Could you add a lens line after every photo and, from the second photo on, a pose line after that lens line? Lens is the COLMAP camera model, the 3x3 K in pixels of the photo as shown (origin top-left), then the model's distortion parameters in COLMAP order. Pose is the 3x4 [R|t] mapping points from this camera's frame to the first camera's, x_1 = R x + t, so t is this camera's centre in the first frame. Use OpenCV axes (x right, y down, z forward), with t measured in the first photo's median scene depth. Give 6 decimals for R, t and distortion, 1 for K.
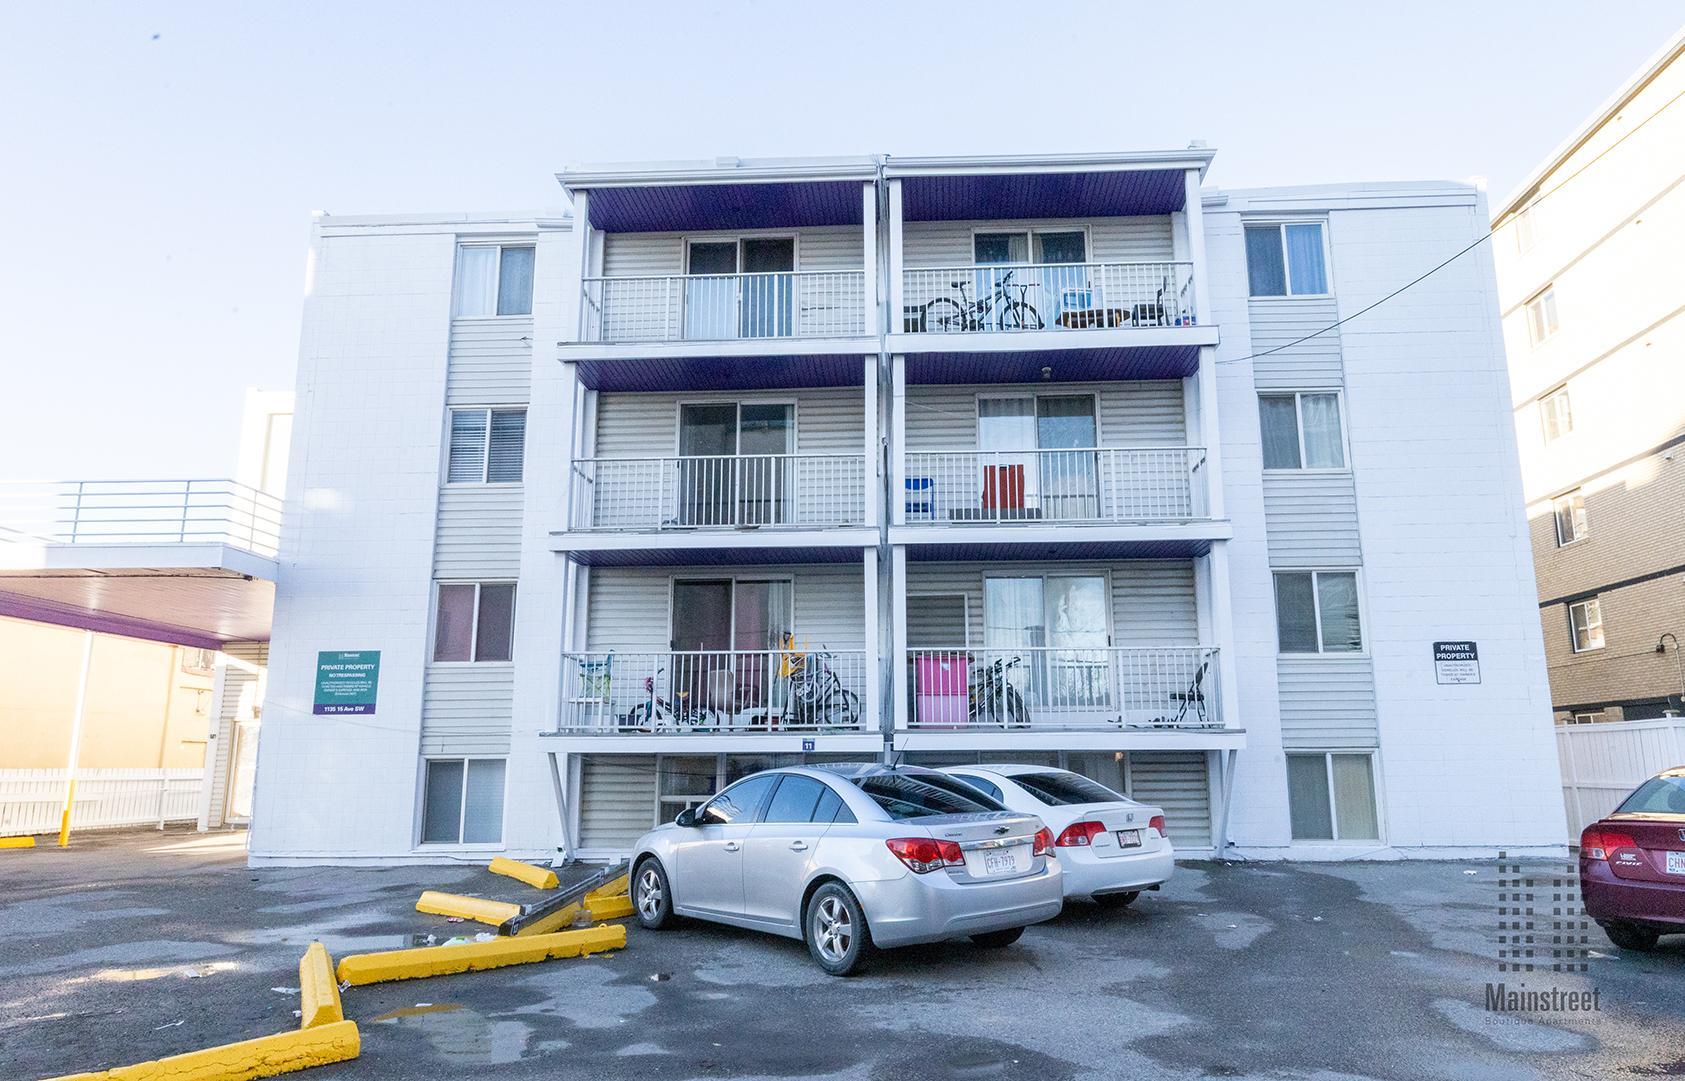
lens RADIAL K [[1055.5, 0, 839.6], [0, 1055.5, 548.4], [0, 0, 1]] dist [0.000609, 0.000820]
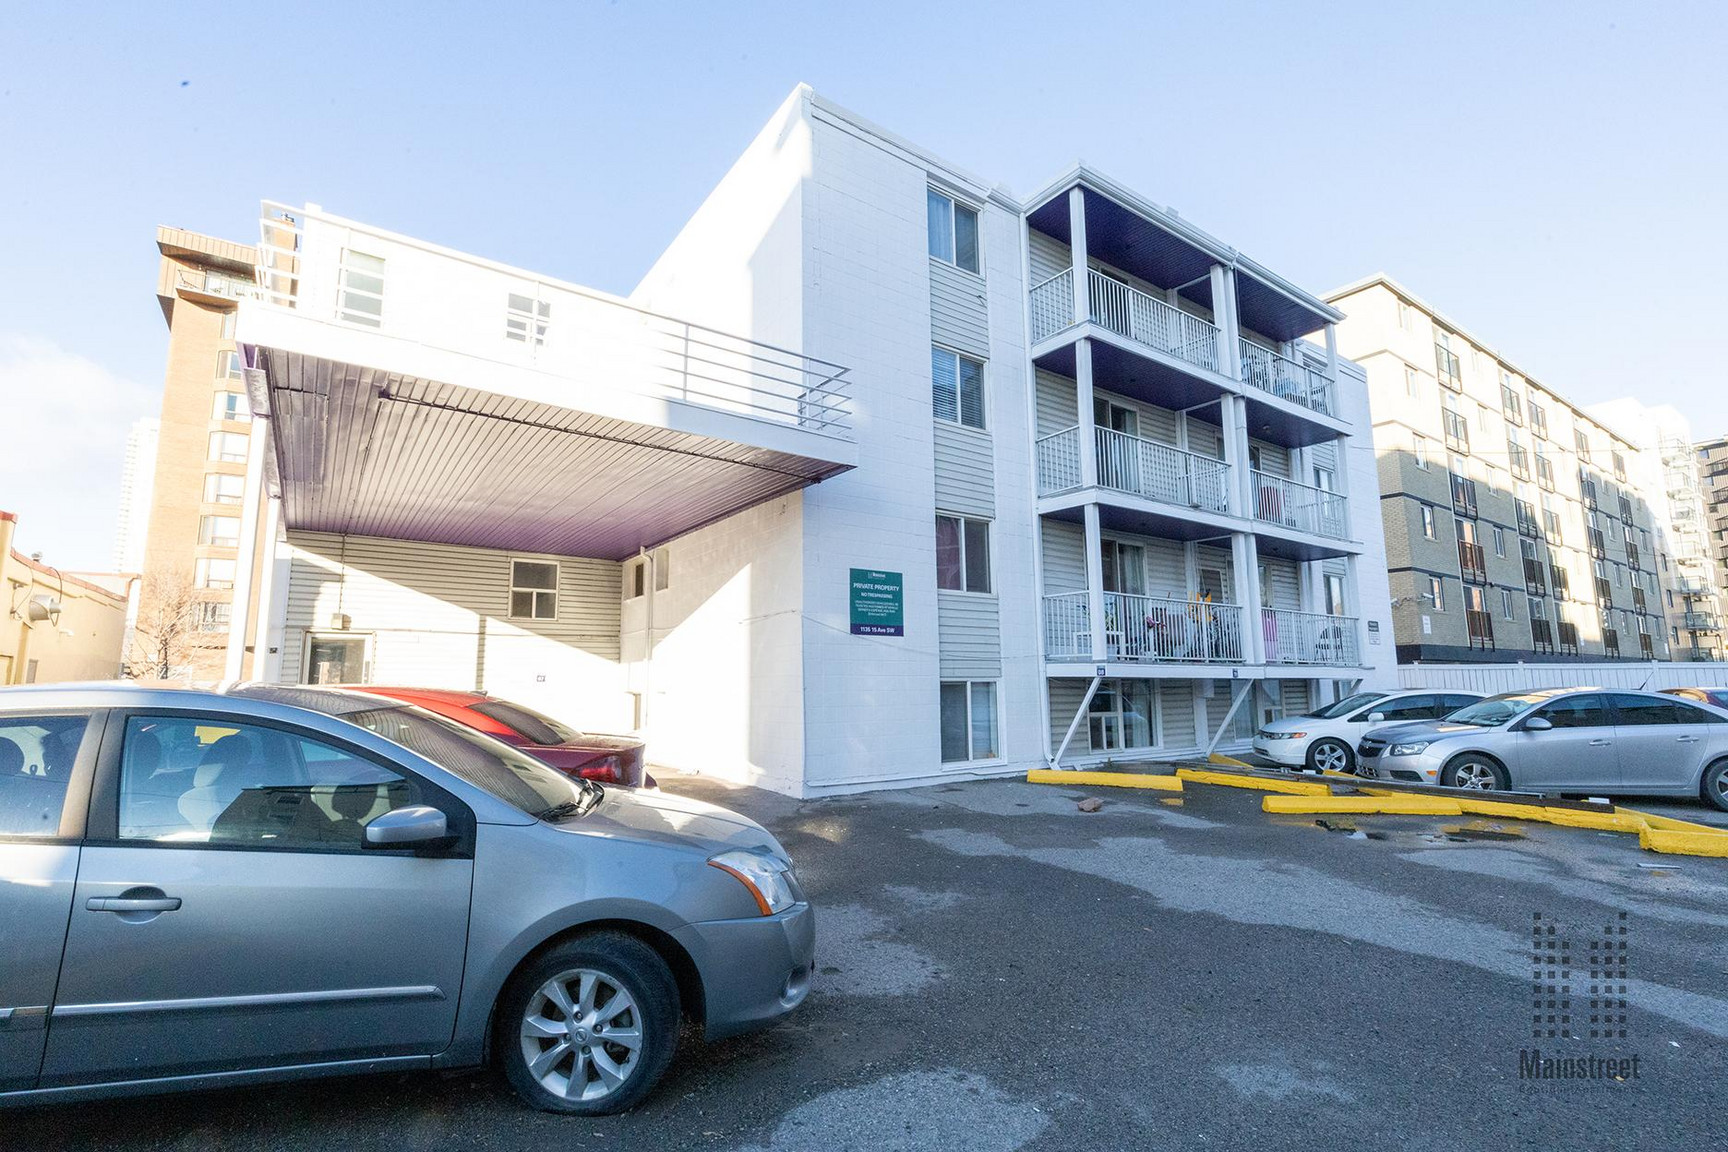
lens RADIAL K [[784.7, 0, 866.7], [0, 784.7, 575.9], [0, 0, 1]] dist [0.003746, 0.000180]
pose [[0.792389, 0.087634, 0.603689, -0.909732], [-0.120302, 0.992641, 0.013810, 0.093557], [-0.598036, -0.083568, 0.797101, 0.432746]]
